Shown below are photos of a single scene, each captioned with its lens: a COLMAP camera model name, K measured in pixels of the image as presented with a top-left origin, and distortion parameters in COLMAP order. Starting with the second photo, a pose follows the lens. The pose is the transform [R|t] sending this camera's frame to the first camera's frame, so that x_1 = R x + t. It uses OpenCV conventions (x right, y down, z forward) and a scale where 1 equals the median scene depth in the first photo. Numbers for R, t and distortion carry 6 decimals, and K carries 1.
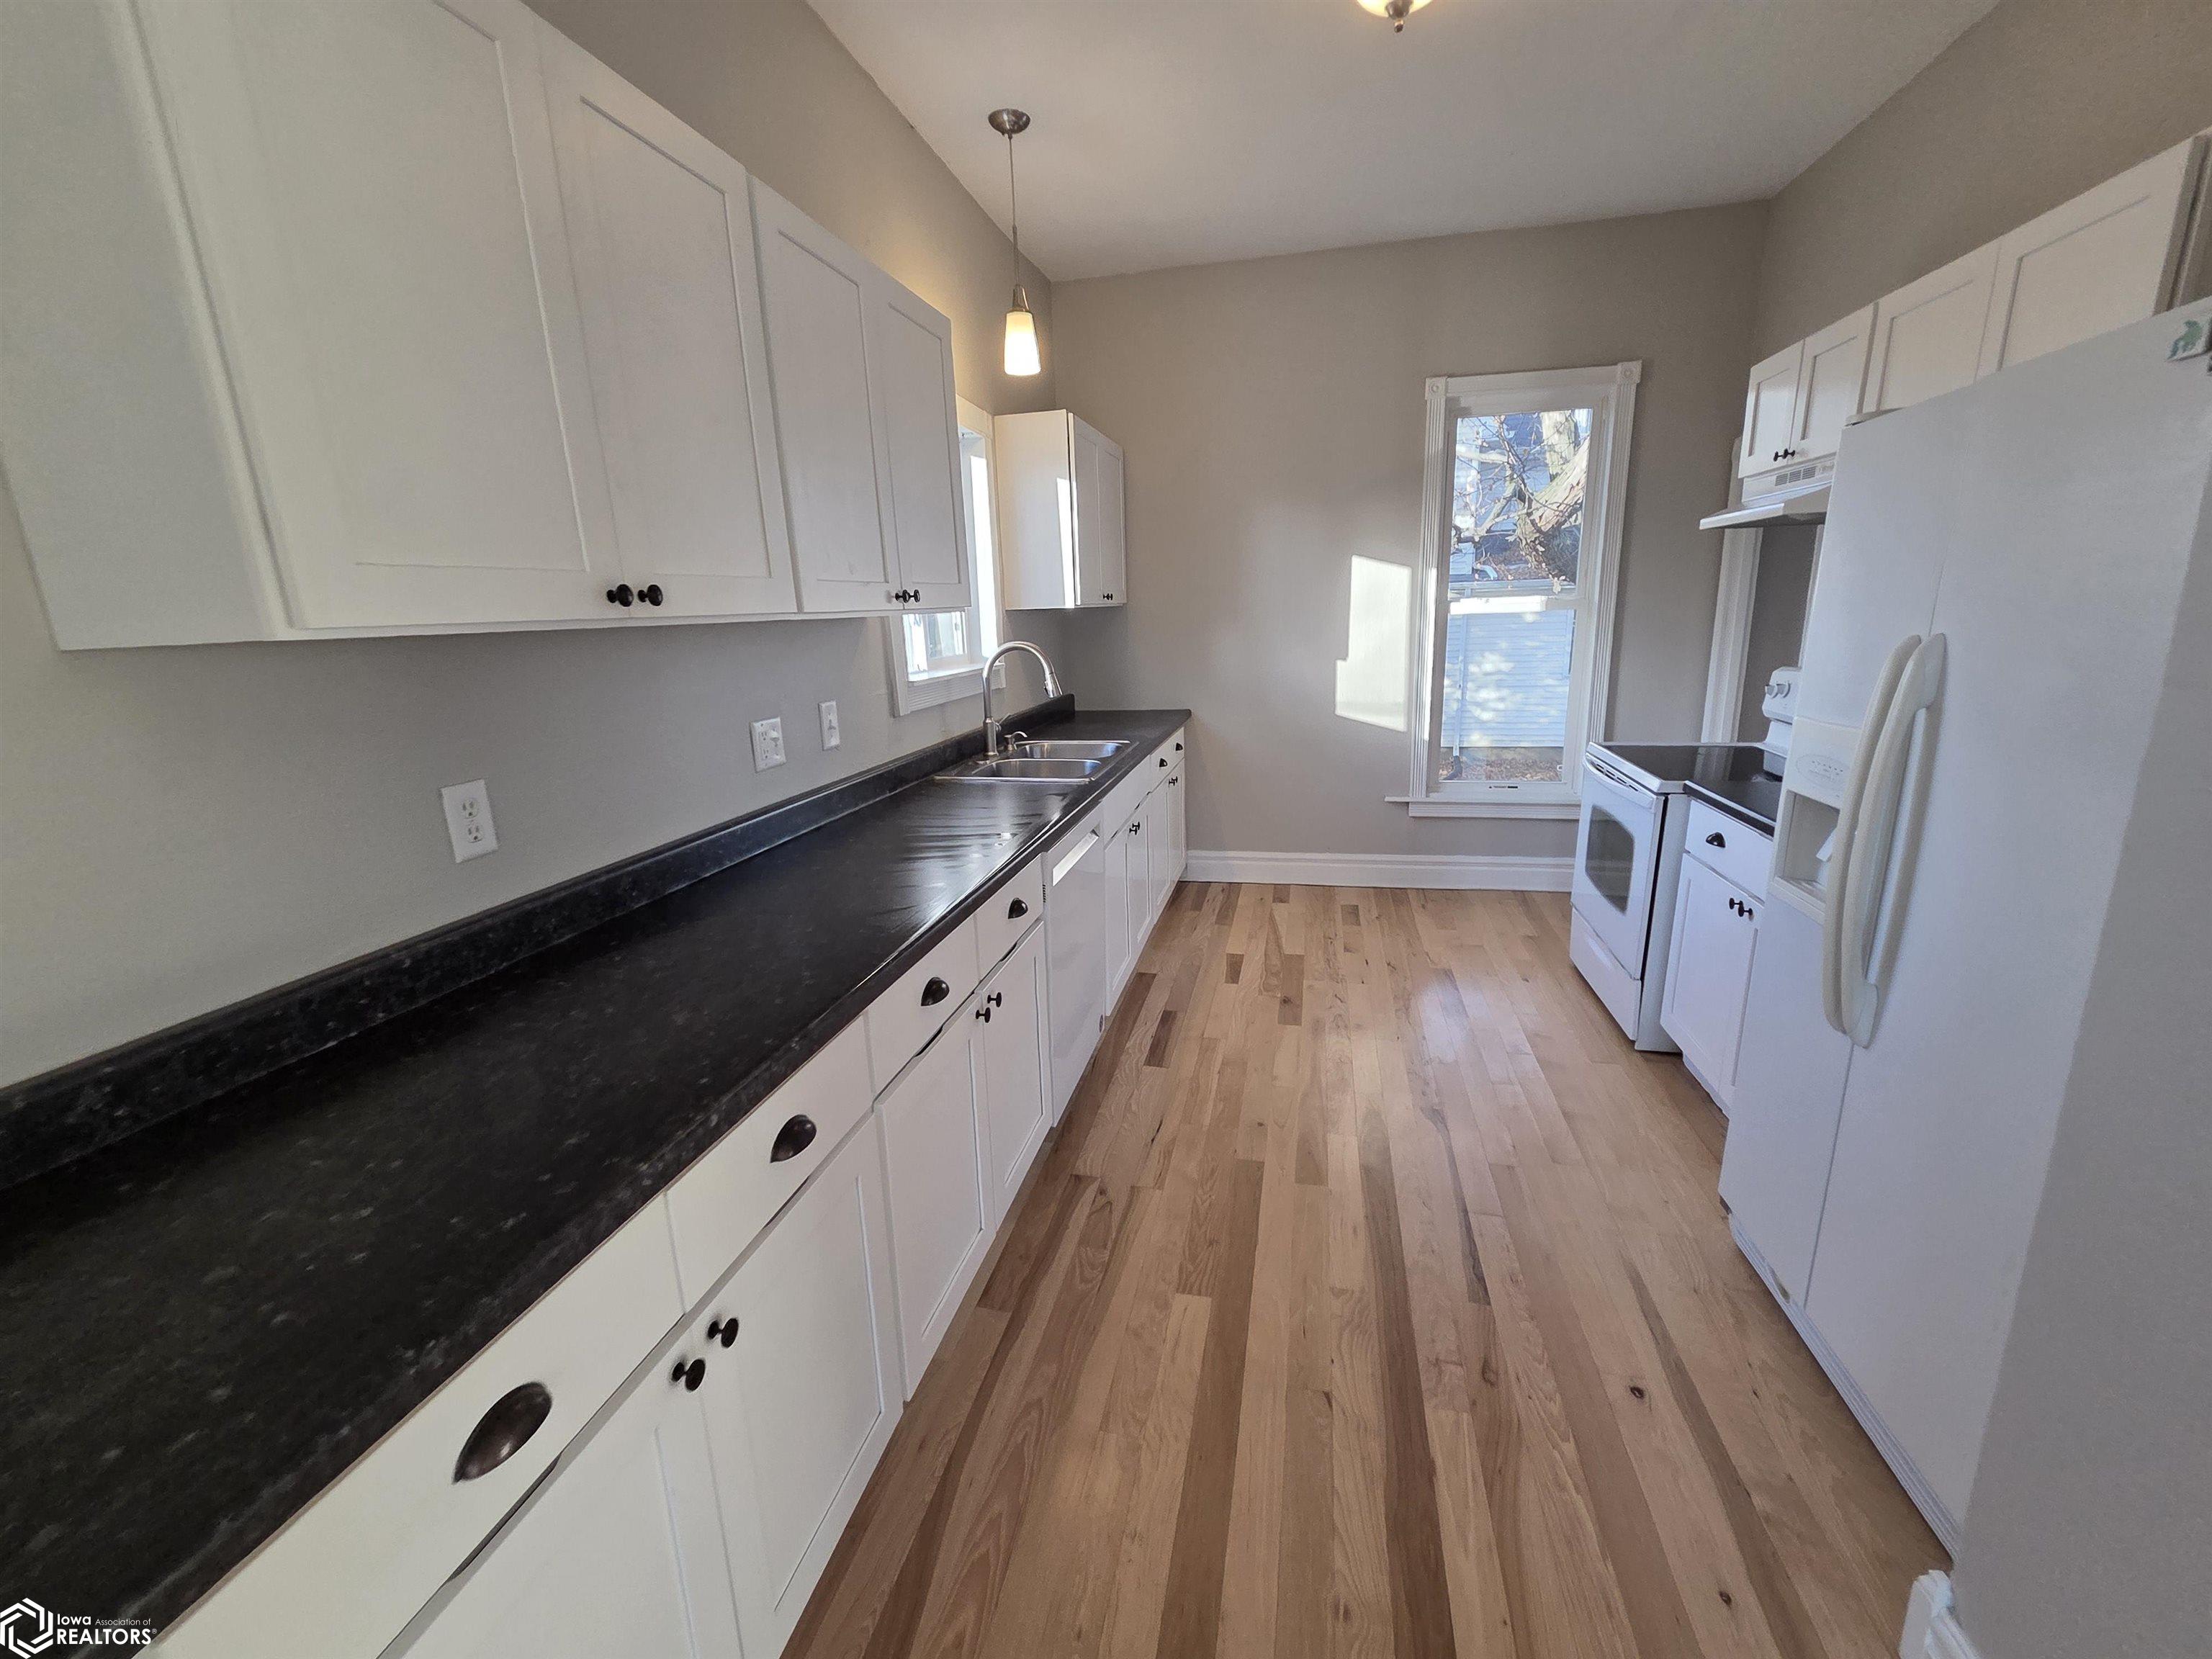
lens RADIAL K [[904.4, 0, 1125.1], [0, 904.4, 817.4], [0, 0, 1]] dist [0.002430, -0.002036]
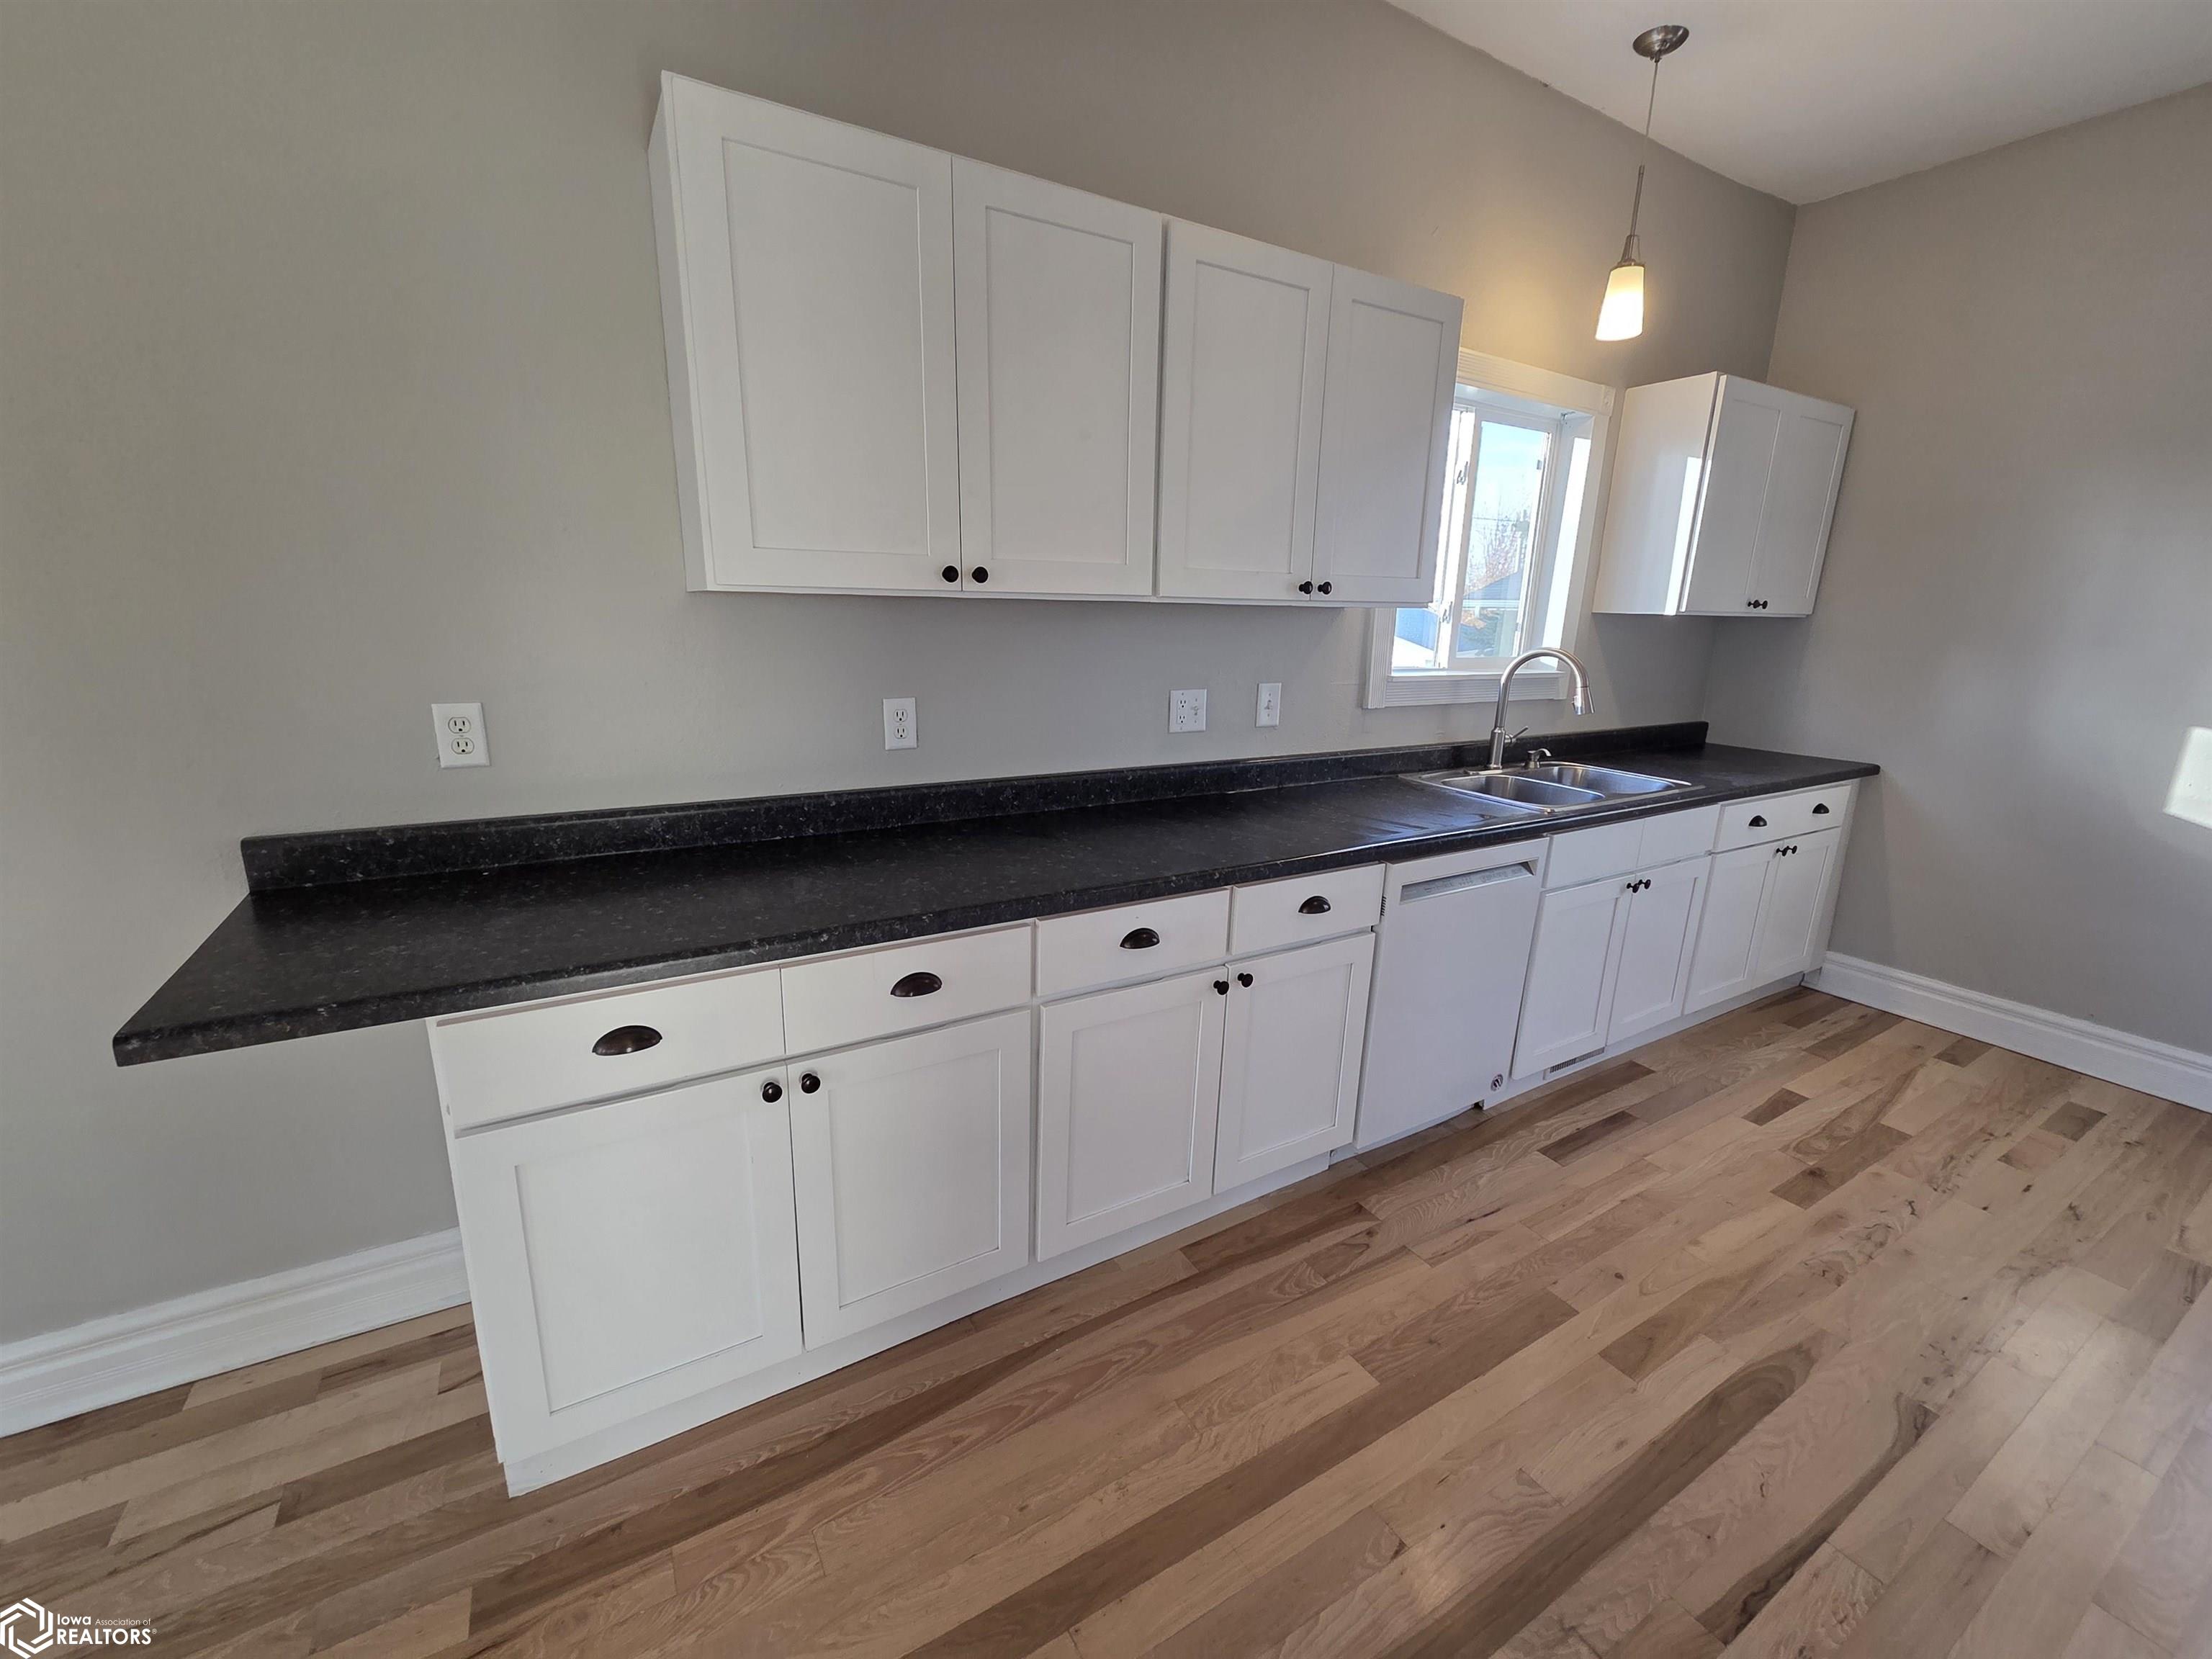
lens RADIAL K [[904.4, 0, 1104.6], [0, 904.4, 822.5], [0, 0, 1]] dist [0.002430, -0.002036]
pose [[0.695208, 0.216136, -0.685545, 0.309272], [-0.208925, 0.973307, 0.094992, -0.027584], [0.687777, 0.077188, 0.721807, 0.098426]]
